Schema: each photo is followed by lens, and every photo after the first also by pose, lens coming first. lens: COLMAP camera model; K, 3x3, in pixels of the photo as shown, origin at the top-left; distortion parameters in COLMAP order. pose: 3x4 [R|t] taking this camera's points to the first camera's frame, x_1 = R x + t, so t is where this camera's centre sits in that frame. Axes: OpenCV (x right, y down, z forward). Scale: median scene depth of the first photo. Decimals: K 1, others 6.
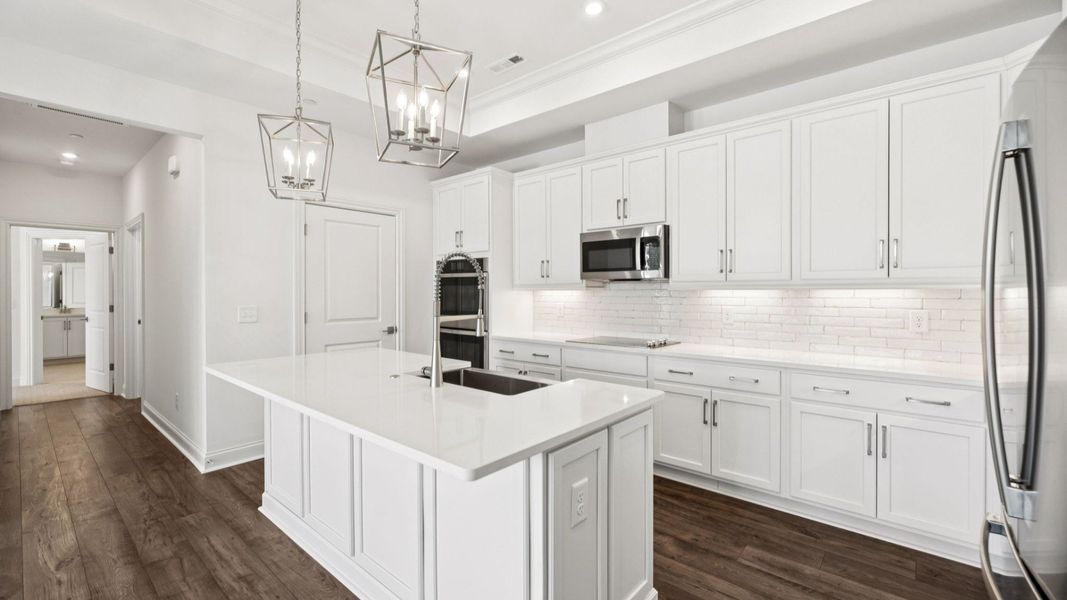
lens RADIAL K [[444.2, 0, 546.2], [0, 444.2, 296.0], [0, 0, 1]] dist [-0.001072, 0.000289]
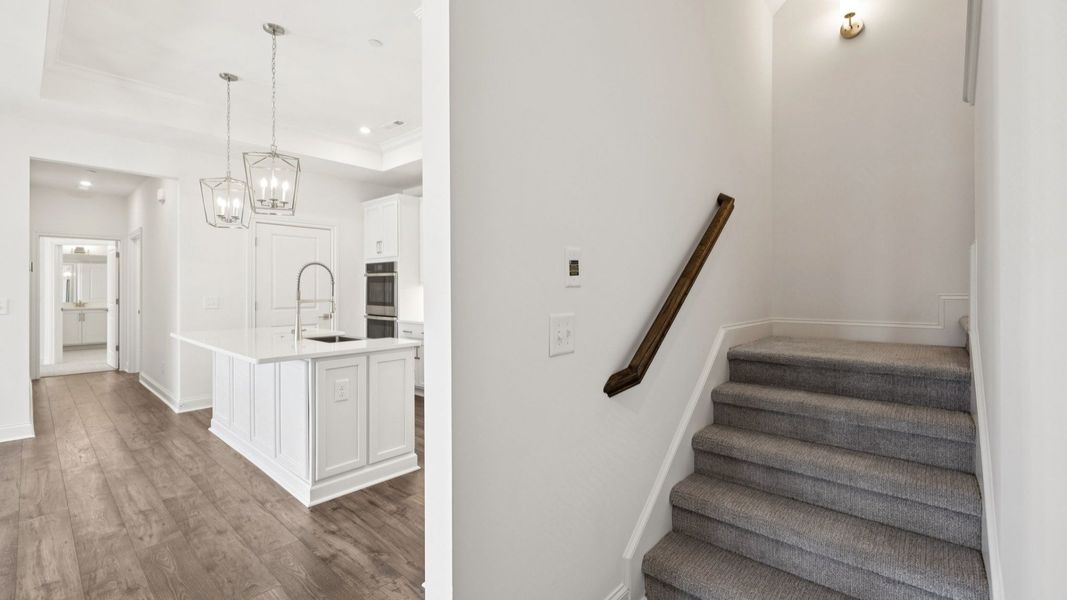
lens RADIAL K [[431.8, 0, 537.8], [0, 431.8, 290.0], [0, 0, 1]] dist [-0.000536, 0.000022]
pose [[0.999961, -0.001683, -0.008657, 0.303950], [0.001615, 0.999968, -0.007891, 0.010090], [0.008670, 0.007876, 0.999931, -0.291443]]
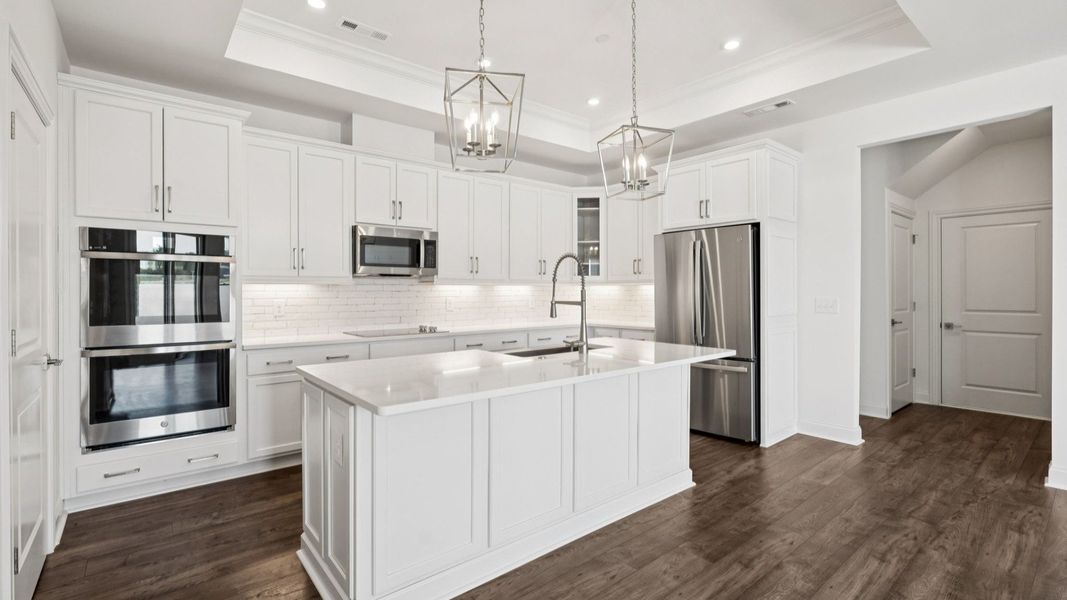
lens RADIAL K [[446.6, 0, 533.6], [0, 446.6, 290.9], [0, 0, 1]] dist [-0.001025, -0.000104]
pose [[0.211601, 0.001128, 0.977355, -0.707201], [0.009774, 0.999947, -0.003270, 0.007947], [-0.977307, 0.010245, 0.211579, 0.376994]]
